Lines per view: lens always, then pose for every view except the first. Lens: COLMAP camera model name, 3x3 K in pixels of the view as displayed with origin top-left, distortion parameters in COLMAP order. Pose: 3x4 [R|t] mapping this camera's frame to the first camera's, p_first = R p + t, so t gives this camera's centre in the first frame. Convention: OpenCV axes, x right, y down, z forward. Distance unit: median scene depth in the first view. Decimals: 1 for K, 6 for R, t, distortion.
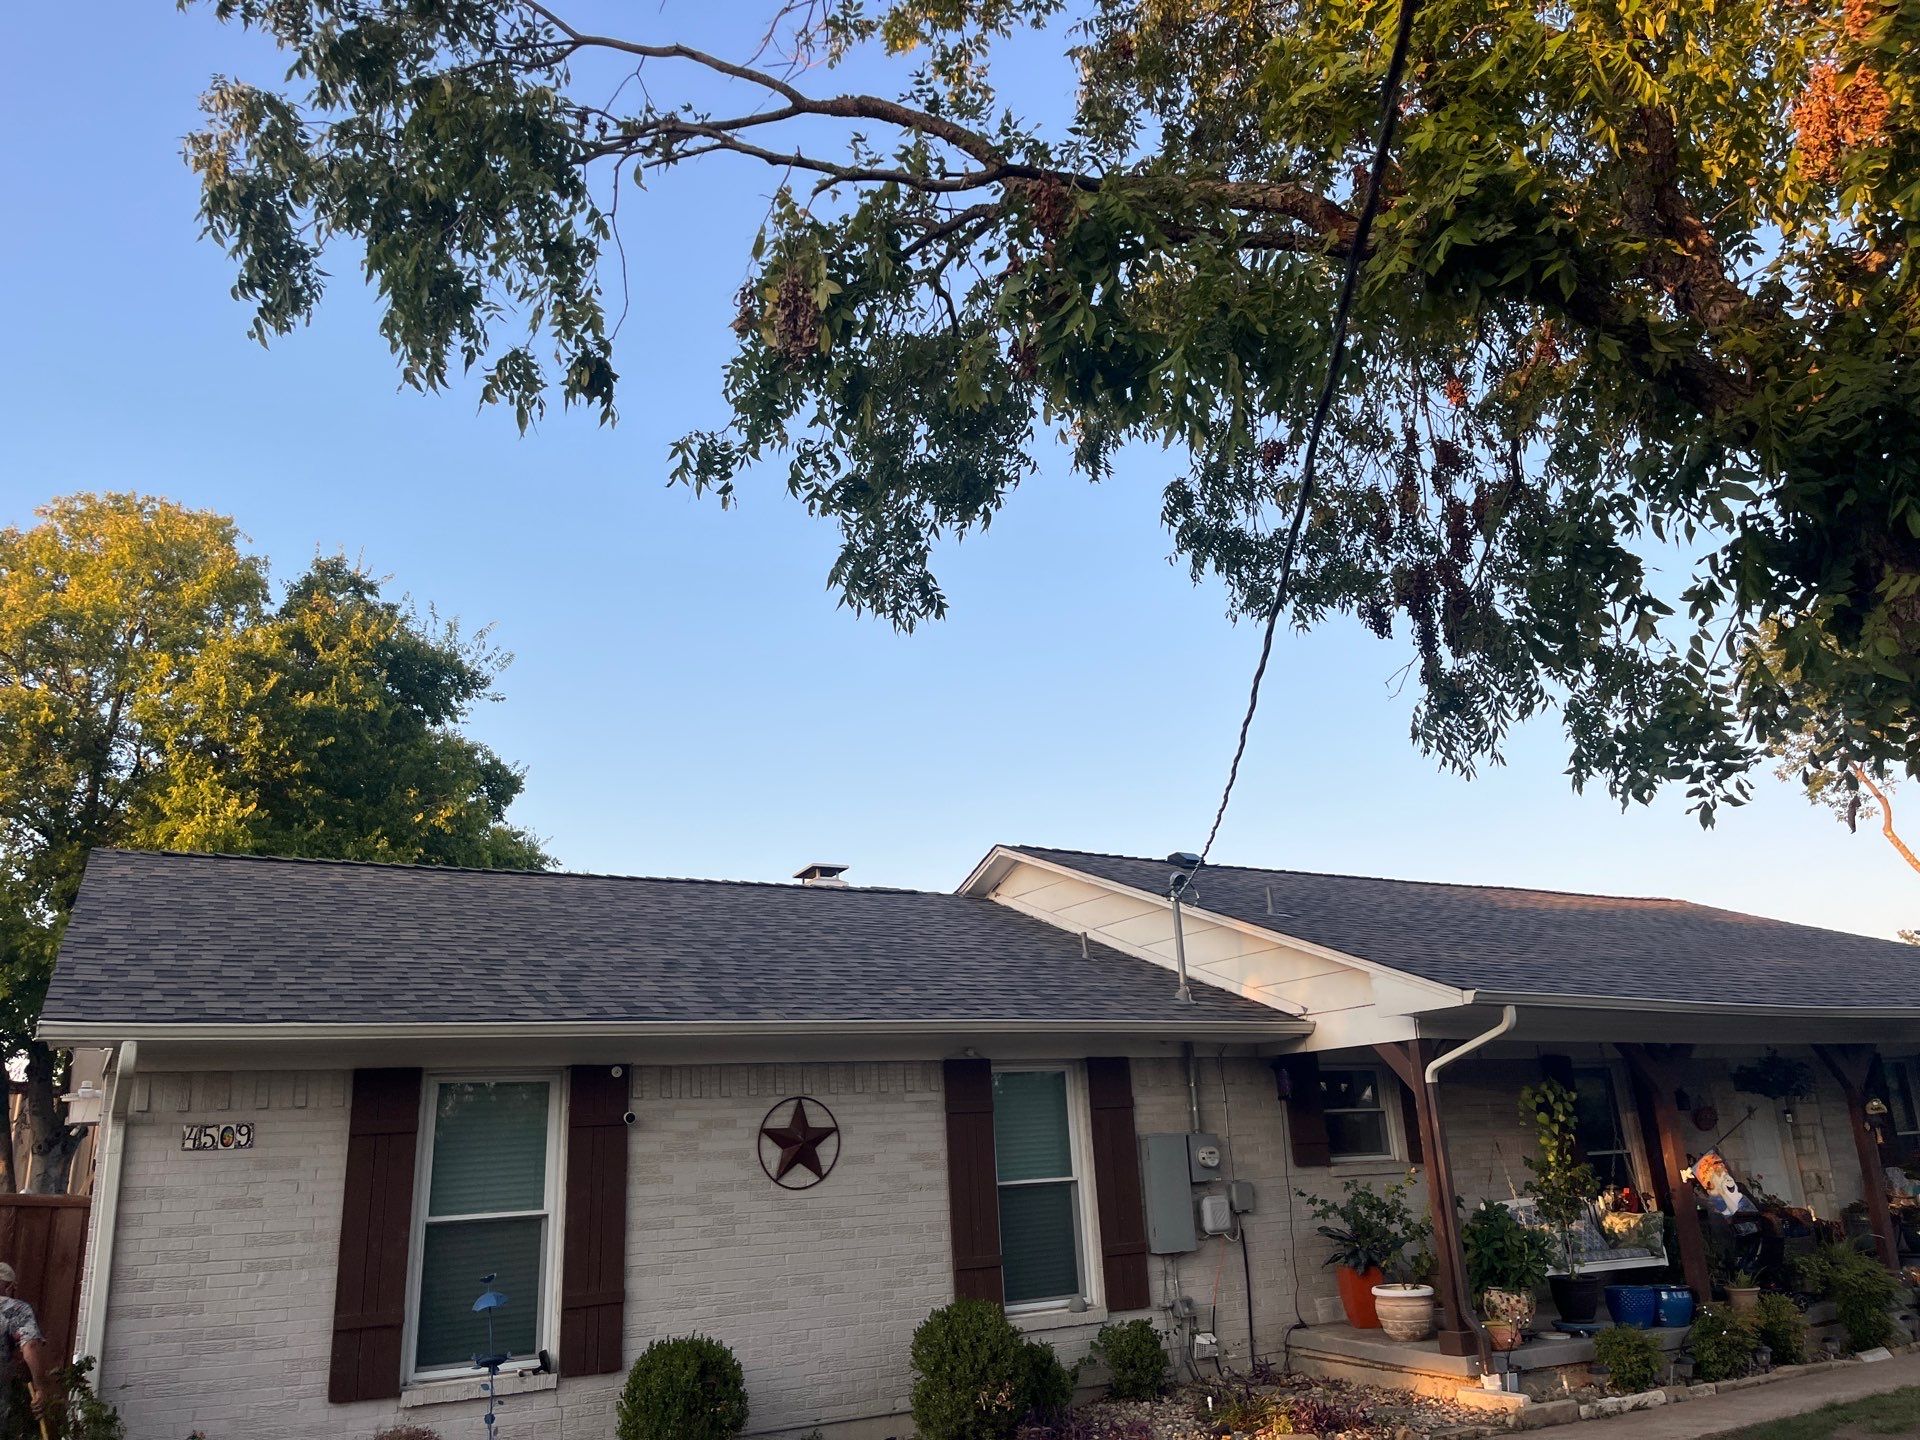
lens RADIAL K [[1522.4, 0, 989.1], [0, 1522.4, 721.7], [0, 0, 1]] dist [0.045311, -0.061394]
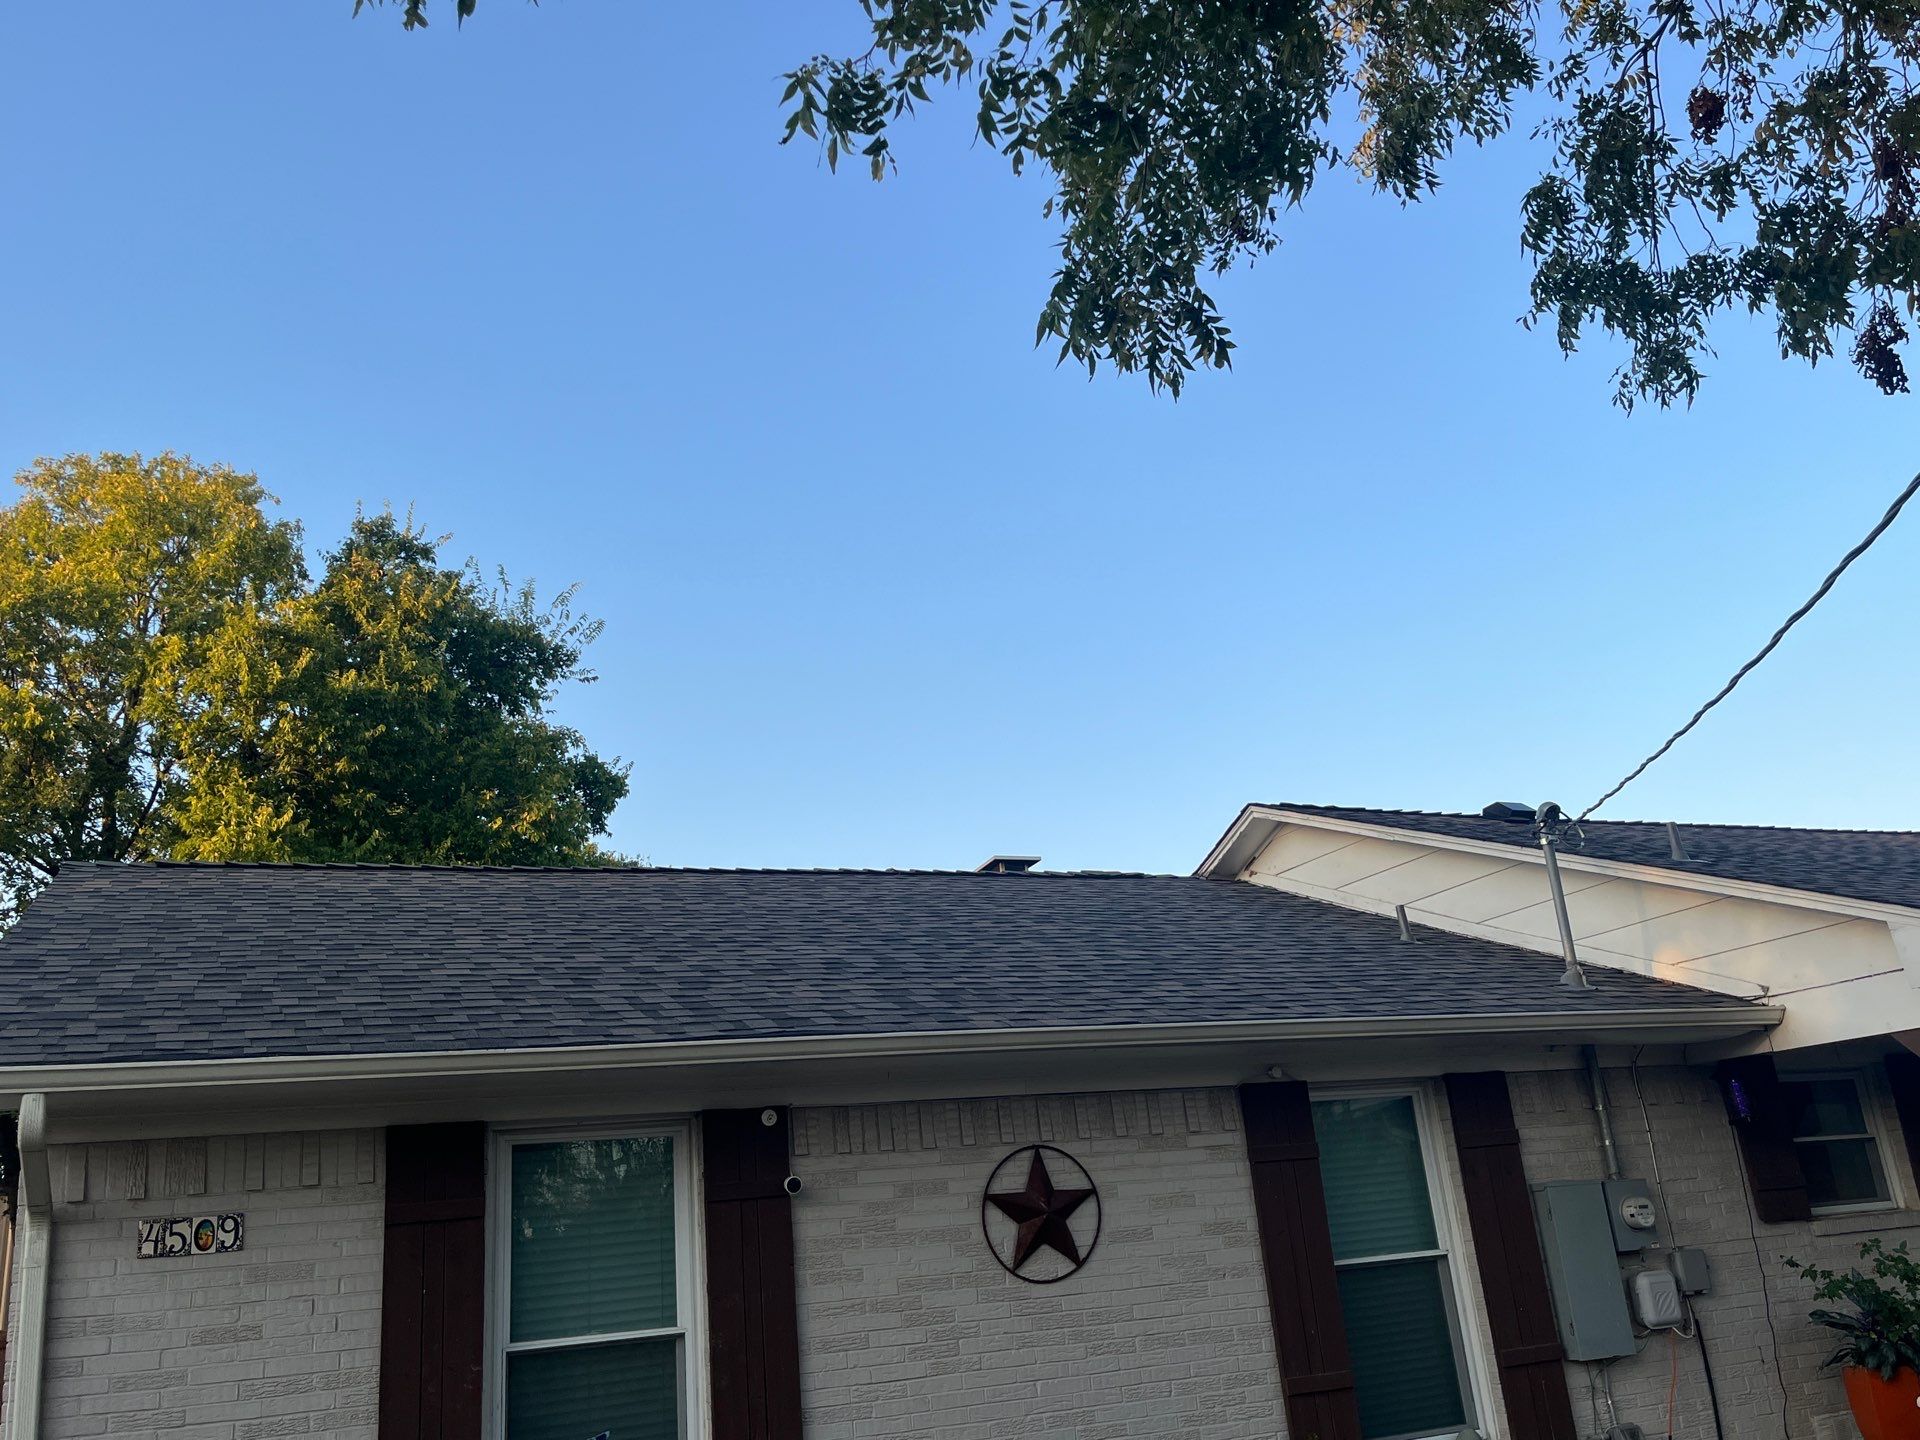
lens RADIAL K [[1790.2, 0, 961.9], [0, 1790.2, 731.4], [0, 0, 1]] dist [0.030568, -0.021715]
pose [[0.991134, -0.069804, -0.113052, -0.050418], [0.070300, 0.997526, 0.000408, 0.056251], [0.112744, -0.008352, 0.993589, 0.196347]]
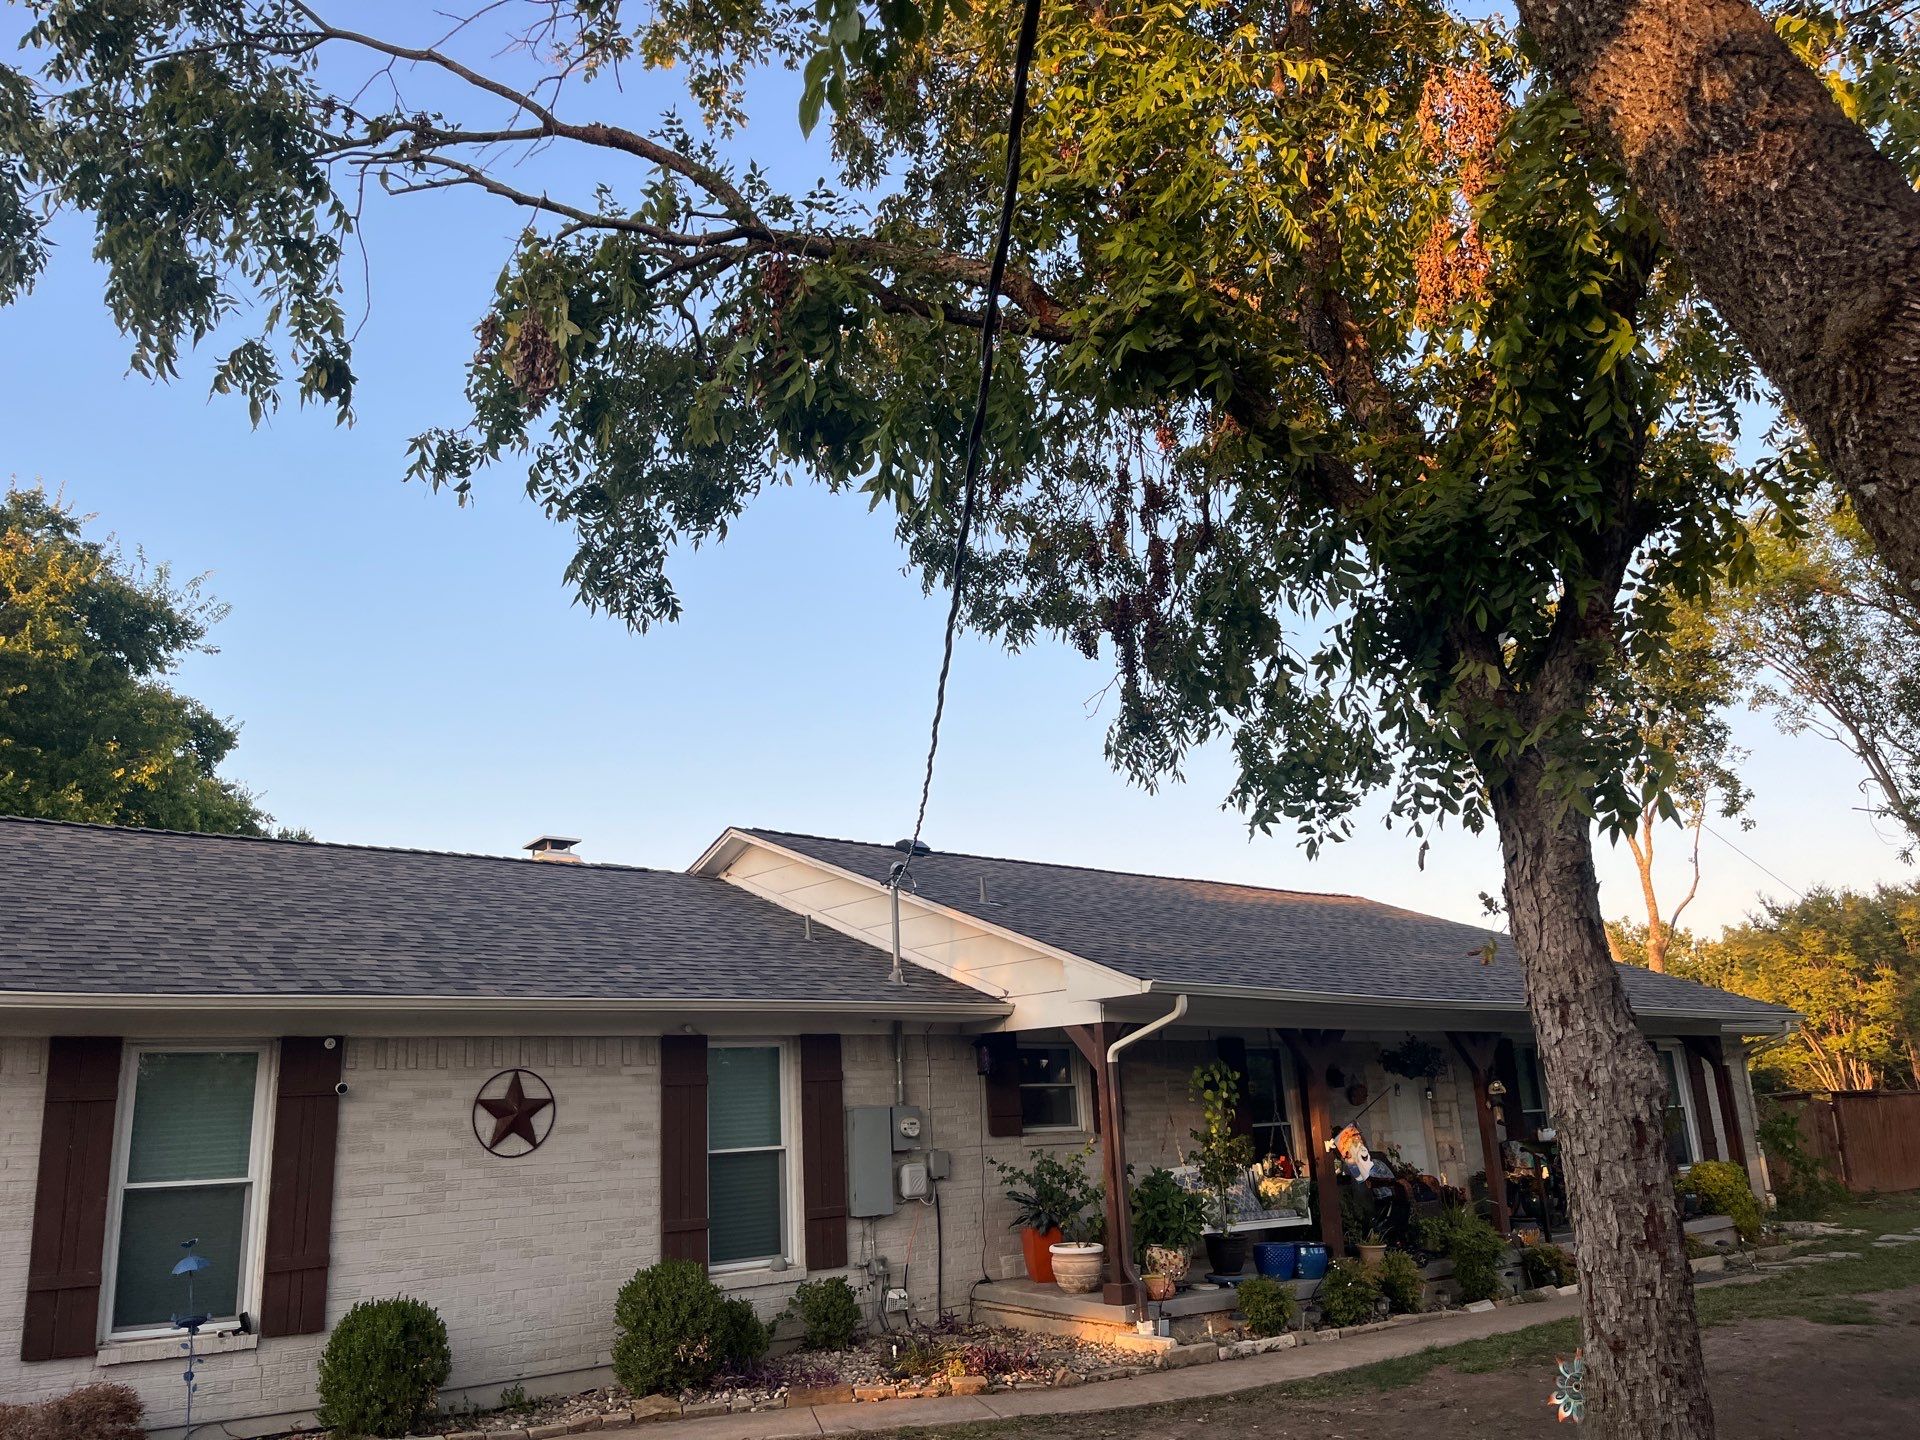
lens RADIAL K [[1506.5, 0, 985.9], [0, 1506.5, 762.3], [0, 0, 1]] dist [0.063190, -0.085382]
pose [[0.985474, 0.046579, 0.163314, 0.010947], [-0.053524, 0.997828, 0.038385, -0.017178], [-0.161171, -0.046569, 0.985827, -0.051019]]
